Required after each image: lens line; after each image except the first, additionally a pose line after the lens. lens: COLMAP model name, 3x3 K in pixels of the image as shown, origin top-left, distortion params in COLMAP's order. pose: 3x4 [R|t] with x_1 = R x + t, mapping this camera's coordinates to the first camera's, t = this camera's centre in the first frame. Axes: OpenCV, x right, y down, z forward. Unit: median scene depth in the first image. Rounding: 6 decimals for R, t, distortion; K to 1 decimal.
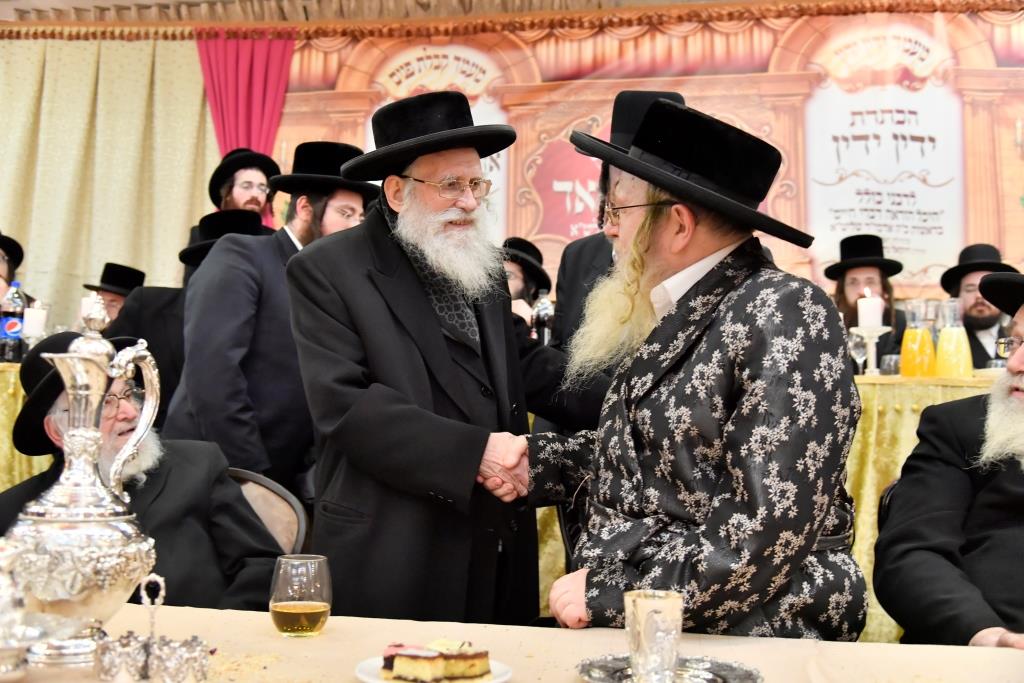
lens RADIAL K [[1039.6, 0, 526.2], [0, 1039.6, 304.8], [0, 0, 1]] dist [-0.018953, 0.000000]
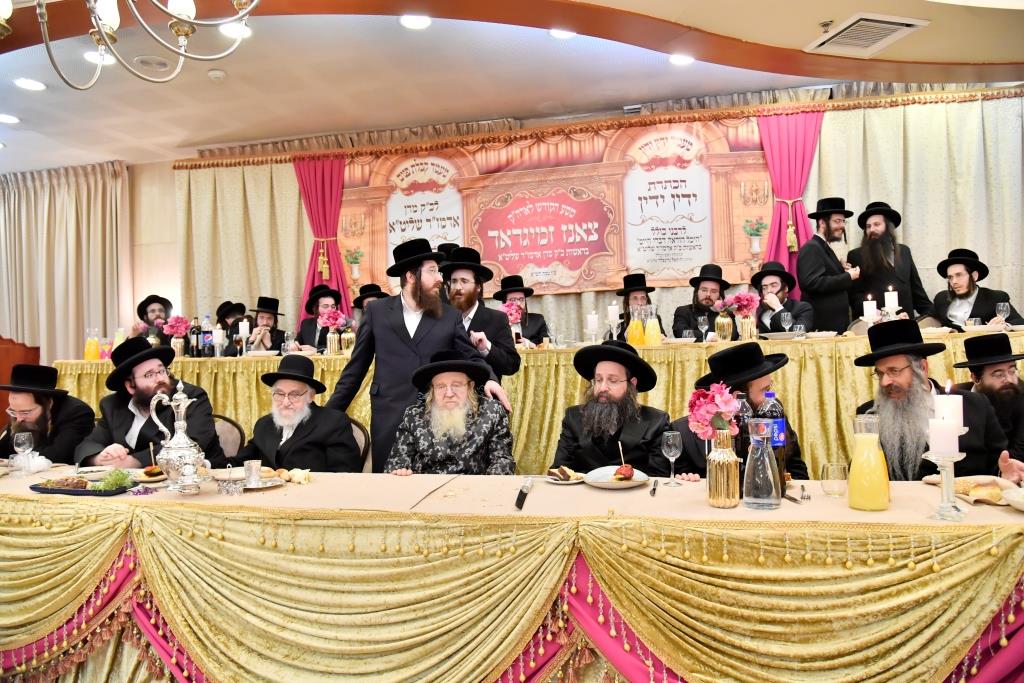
lens RADIAL K [[680.2, 0, 511.3], [0, 680.2, 333.5], [0, 0, 1]] dist [-0.051051, 0.005868]
pose [[0.995623, -0.054734, -0.075760, 0.143935], [0.062917, 0.991914, 0.110217, -0.067778], [0.069114, -0.114501, 0.991016, -0.191114]]
